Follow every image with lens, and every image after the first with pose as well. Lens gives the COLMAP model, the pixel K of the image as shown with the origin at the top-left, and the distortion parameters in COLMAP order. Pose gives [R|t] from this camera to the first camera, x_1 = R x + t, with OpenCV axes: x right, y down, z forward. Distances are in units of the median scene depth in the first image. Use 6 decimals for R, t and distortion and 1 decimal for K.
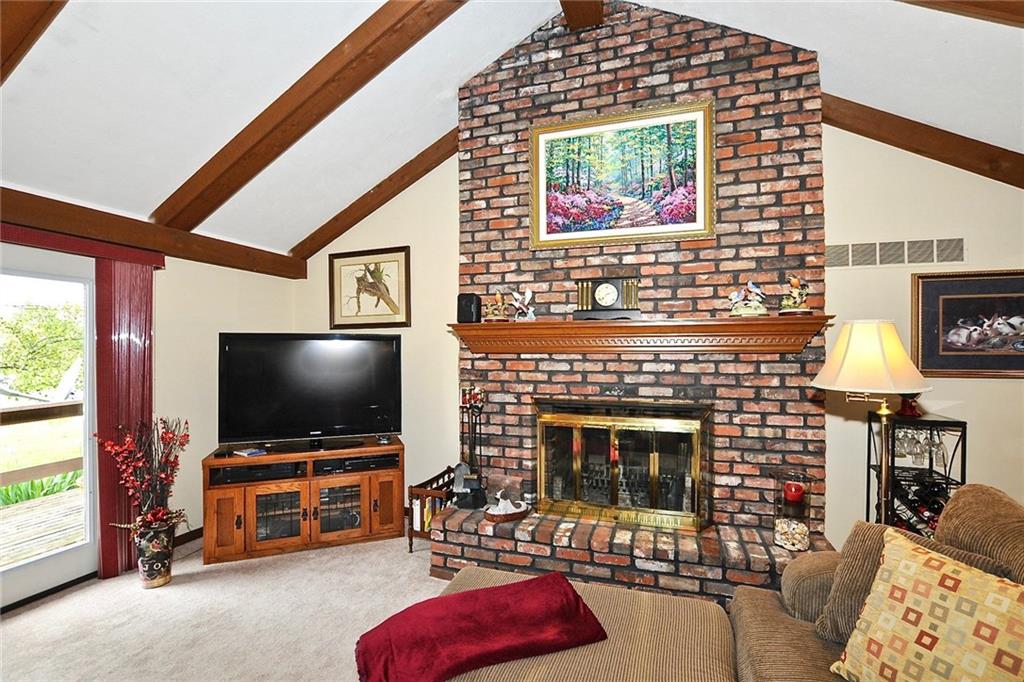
lens RADIAL K [[452.1, 0, 517.3], [0, 452.1, 347.7], [0, 0, 1]] dist [-0.034330, 0.005991]
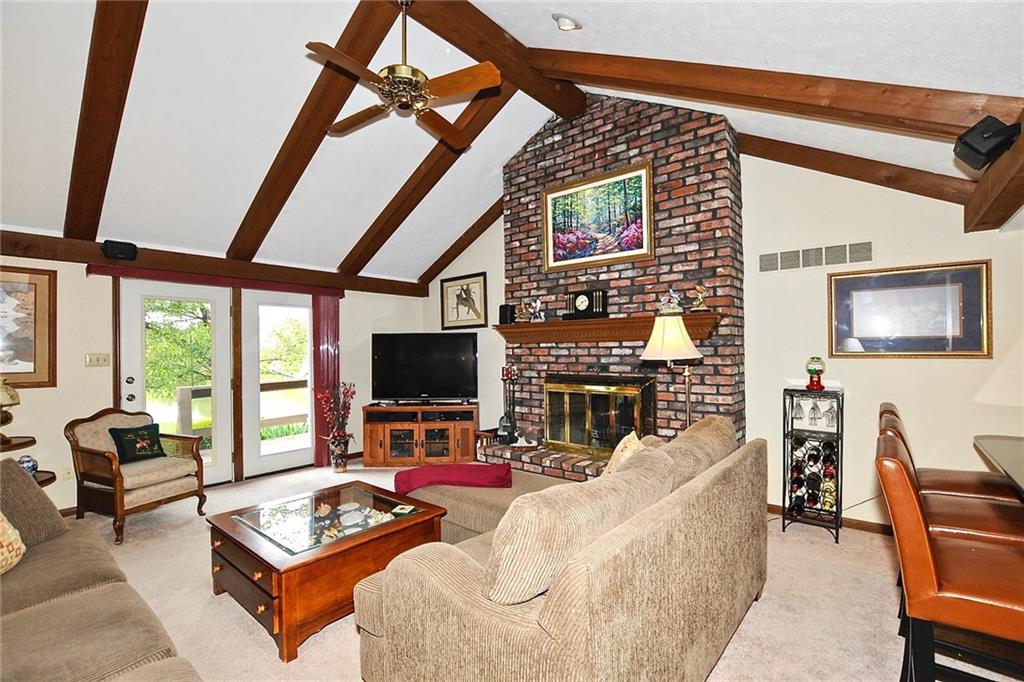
lens RADIAL K [[452.1, 0, 516.4], [0, 452.1, 346.2], [0, 0, 1]] dist [-0.034330, 0.005991]
pose [[0.931872, -0.010283, -0.362641, 0.499462], [0.010326, 0.999945, -0.001818, 0.024528], [0.362640, -0.002050, 0.931927, -0.430028]]
